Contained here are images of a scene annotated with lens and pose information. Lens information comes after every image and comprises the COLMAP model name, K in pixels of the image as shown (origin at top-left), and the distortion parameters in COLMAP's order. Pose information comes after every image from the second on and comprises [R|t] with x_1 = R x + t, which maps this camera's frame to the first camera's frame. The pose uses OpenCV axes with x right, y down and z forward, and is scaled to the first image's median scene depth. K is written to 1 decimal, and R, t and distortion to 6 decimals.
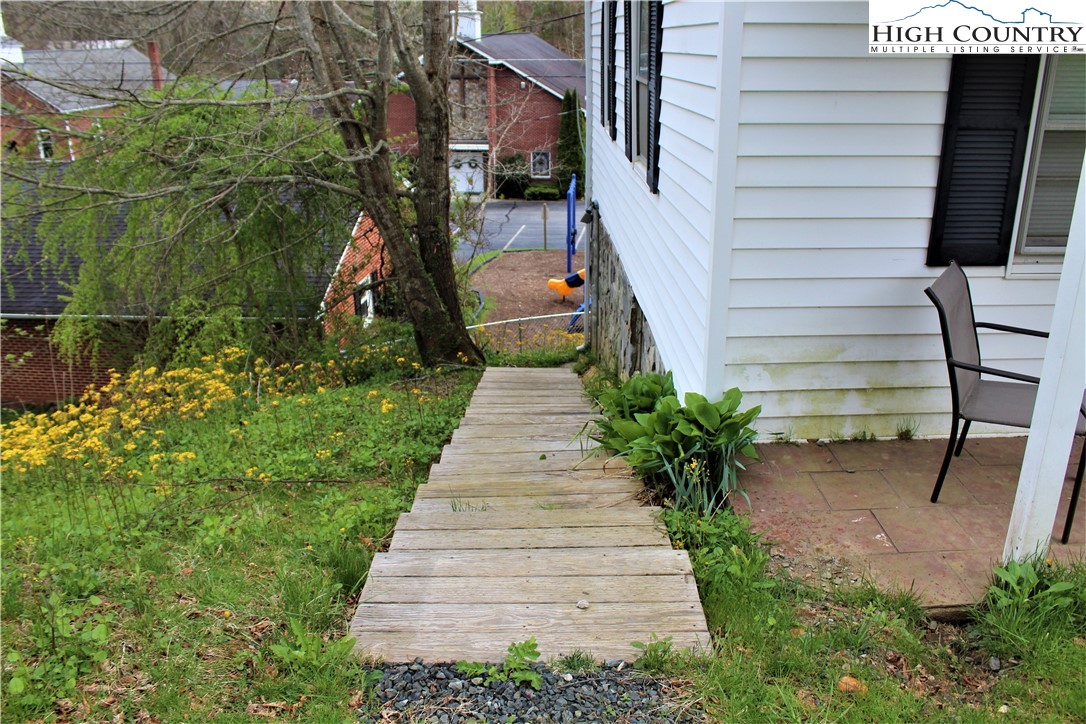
lens RADIAL K [[911.0, 0, 543.0], [0, 911.0, 362.0], [0, 0, 1]] dist [-0.163391, 0.160747]
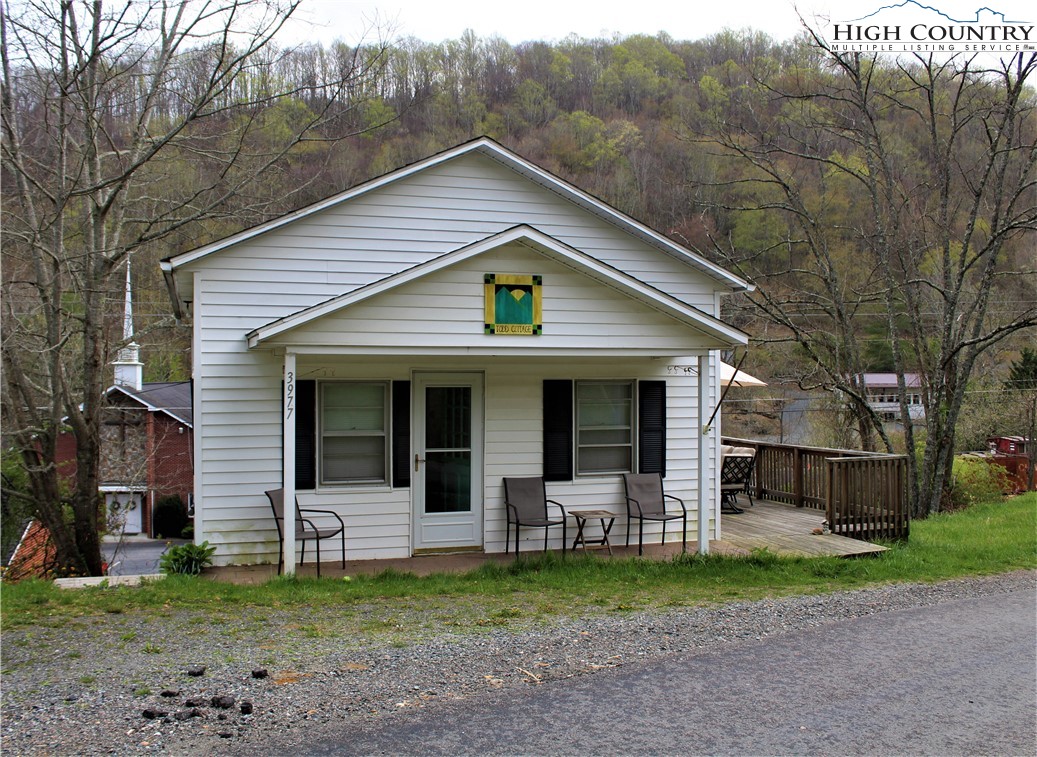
lens RADIAL K [[983.4, 0, 494.1], [0, 983.4, 379.7], [0, 0, 1]] dist [-0.103318, 0.000038]
pose [[0.962694, 0.007470, 0.270488, 0.092085], [0.086229, 0.939037, -0.332827, 0.212560], [-0.256485, 0.343735, 0.903361, -0.659675]]
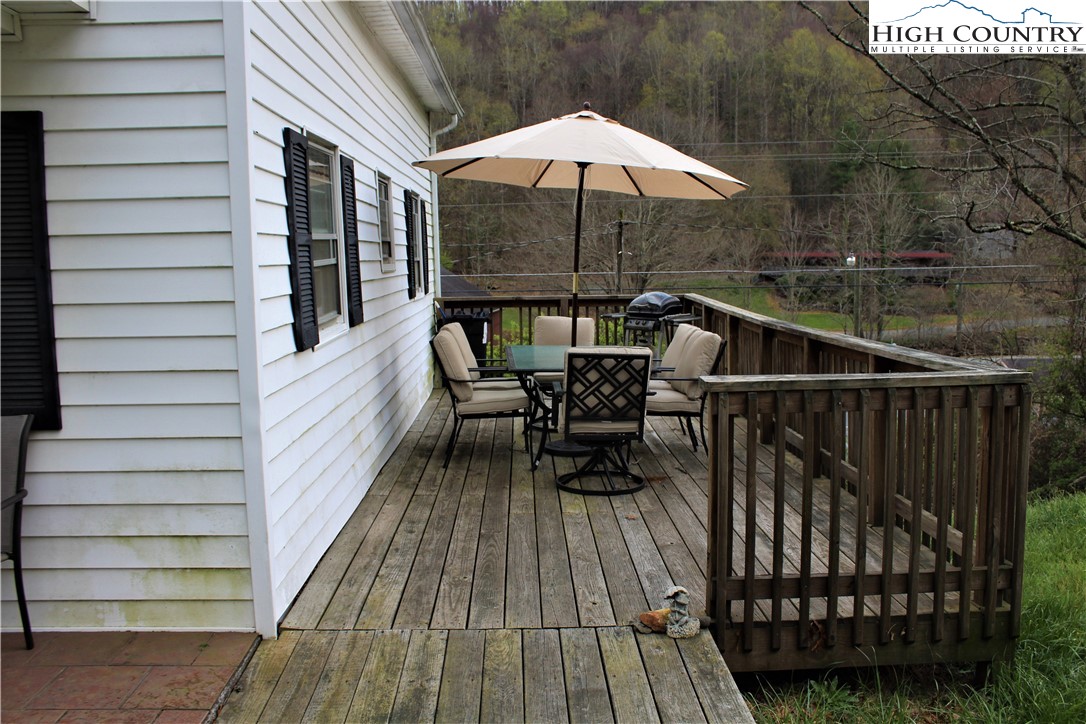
lens RADIAL K [[911.0, 0, 543.0], [0, 911.0, 362.0], [0, 0, 1]] dist [-0.163391, 0.160747]
pose [[0.999979, 0.002859, -0.005836, 0.781168], [-0.004152, 0.971913, -0.235304, 0.004536], [0.004999, 0.235324, 0.971904, 0.055374]]
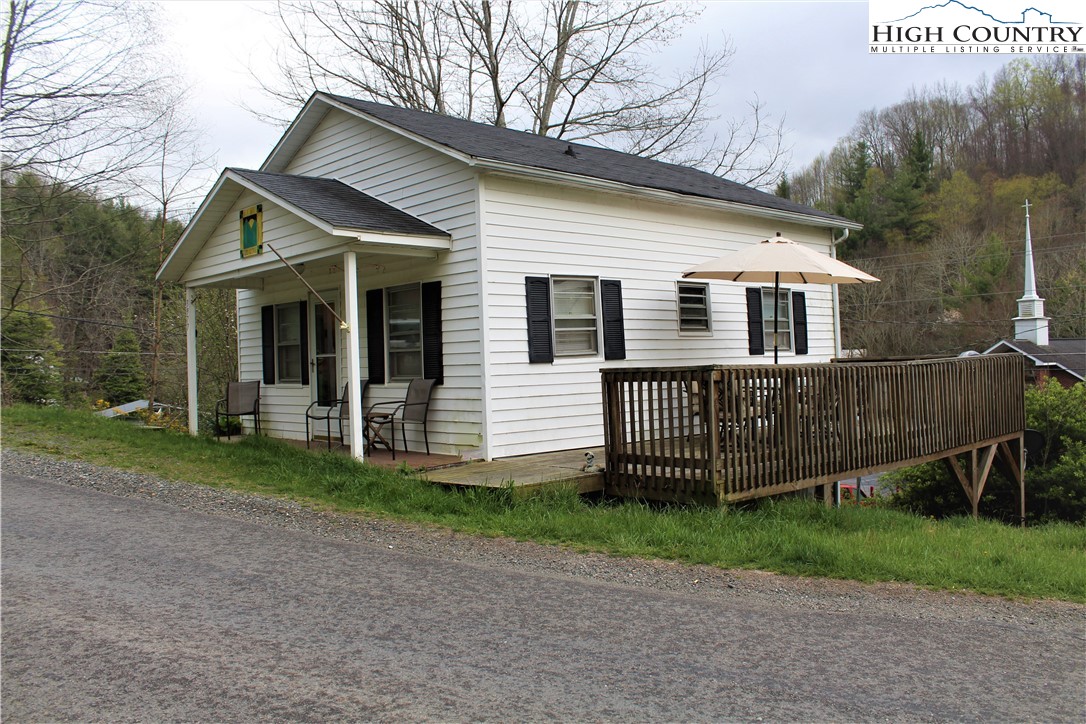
lens RADIAL K [[911.0, 0, 543.0], [0, 911.0, 362.0], [0, 0, 1]] dist [-0.163391, 0.160747]
pose [[0.653598, -0.012451, -0.756740, 1.430413], [-0.241060, 0.944367, -0.223743, 0.127421], [0.717426, 0.328657, 0.614235, -0.170087]]
